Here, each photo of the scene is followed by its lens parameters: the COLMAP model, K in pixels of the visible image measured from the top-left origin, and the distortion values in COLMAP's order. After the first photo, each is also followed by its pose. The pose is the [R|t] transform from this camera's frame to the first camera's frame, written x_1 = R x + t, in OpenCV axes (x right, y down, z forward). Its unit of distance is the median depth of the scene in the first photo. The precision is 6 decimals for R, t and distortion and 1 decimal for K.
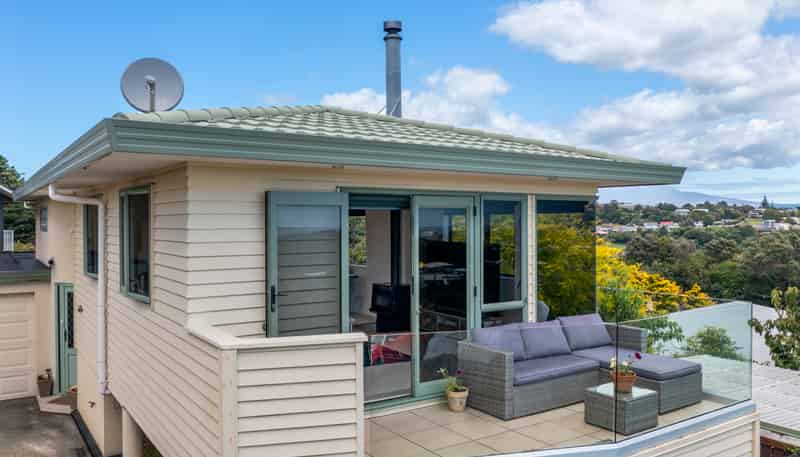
lens RADIAL K [[628.0, 0, 400.0], [0, 628.0, 228.5], [0, 0, 1]] dist [-0.005379, 0.000874]
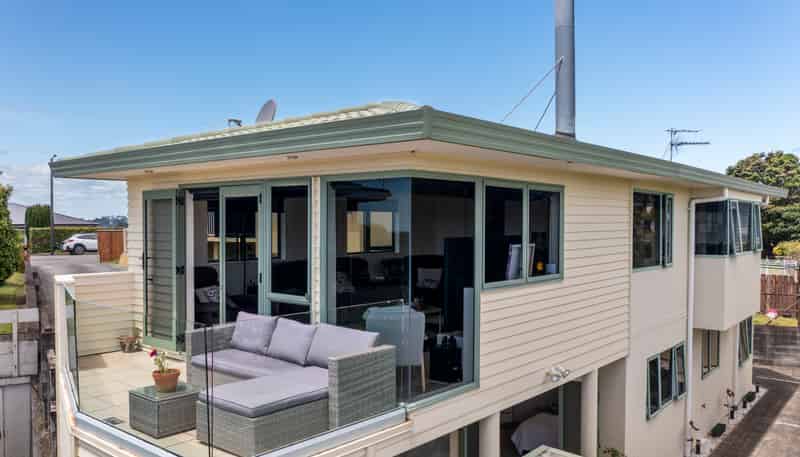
lens RADIAL K [[628.0, 0, 400.0], [0, 628.0, 228.5], [0, 0, 1]] dist [-0.005379, 0.000874]
pose [[0.270579, 0.017113, -0.962546, 1.083291], [-0.008152, 0.999847, 0.015485, 0.003014], [0.962663, 0.003657, 0.270677, 0.887961]]
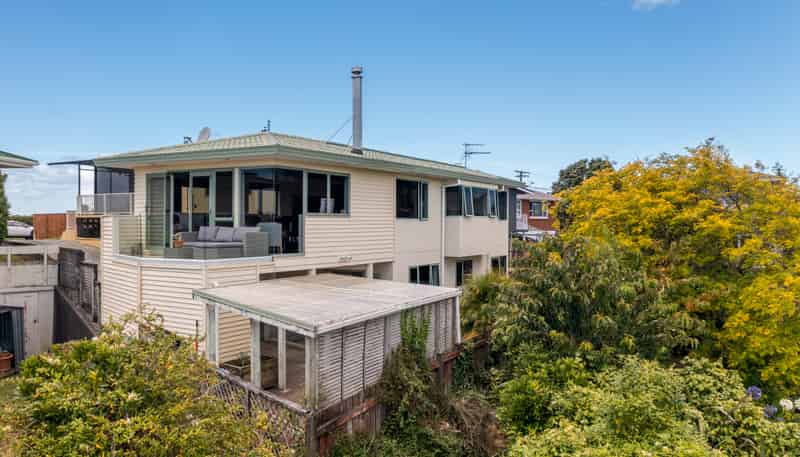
lens RADIAL K [[628.0, 0, 400.0], [0, 628.0, 228.5], [0, 0, 1]] dist [-0.005379, 0.000874]
pose [[0.419069, 0.016776, -0.907799, 2.385325], [-0.010833, 0.999850, 0.013477, 0.118524], [0.907890, 0.004187, 0.419188, 0.623425]]
